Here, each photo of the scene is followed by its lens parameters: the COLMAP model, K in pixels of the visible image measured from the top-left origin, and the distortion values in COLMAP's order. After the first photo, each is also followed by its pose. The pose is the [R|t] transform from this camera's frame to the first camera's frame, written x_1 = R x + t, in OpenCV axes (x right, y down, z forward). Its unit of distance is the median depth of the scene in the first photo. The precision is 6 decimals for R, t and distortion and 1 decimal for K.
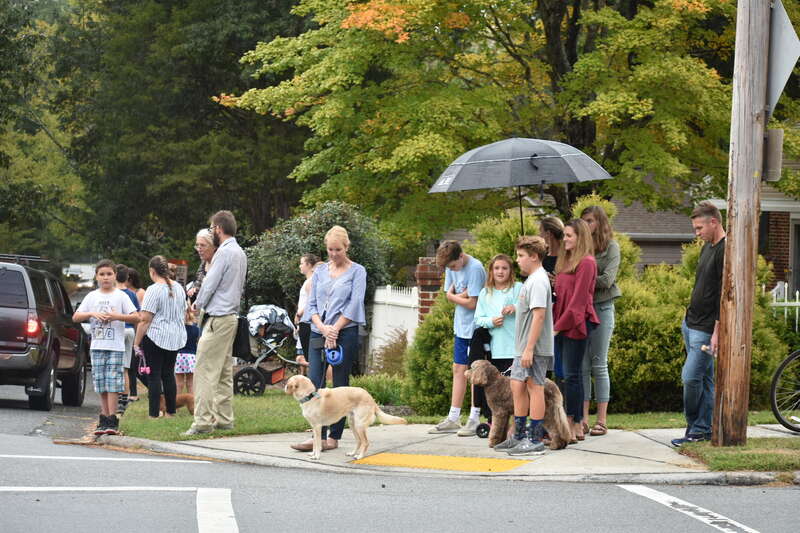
lens RADIAL K [[2440.4, 0, 399.5], [0, 2440.4, 266.7], [0, 0, 1]] dist [-0.090074, 0.000000]
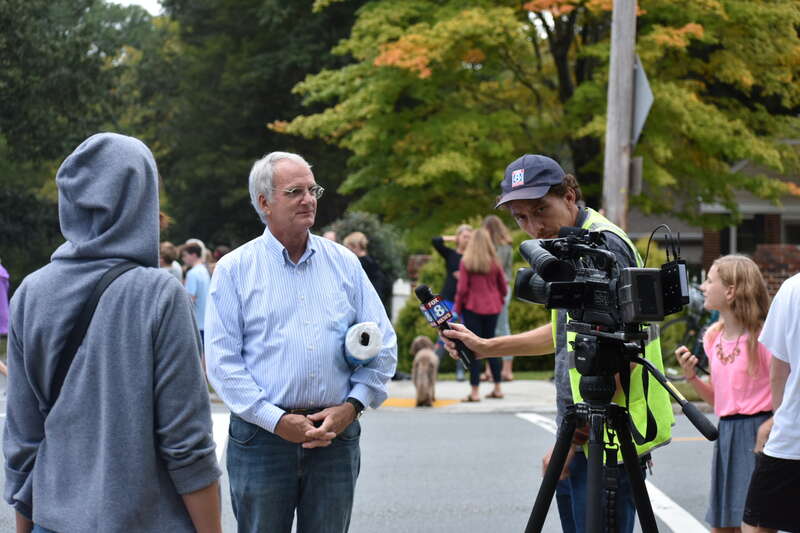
lens RADIAL K [[2440.4, 0, 400.3], [0, 2440.4, 266.3], [0, 0, 1]] dist [-0.090074, 0.000000]
pose [[0.999083, -0.014955, -0.040117, 0.031990], [0.014863, 0.999886, -0.002590, 0.002790], [0.040151, 0.001991, 0.999192, -0.163663]]
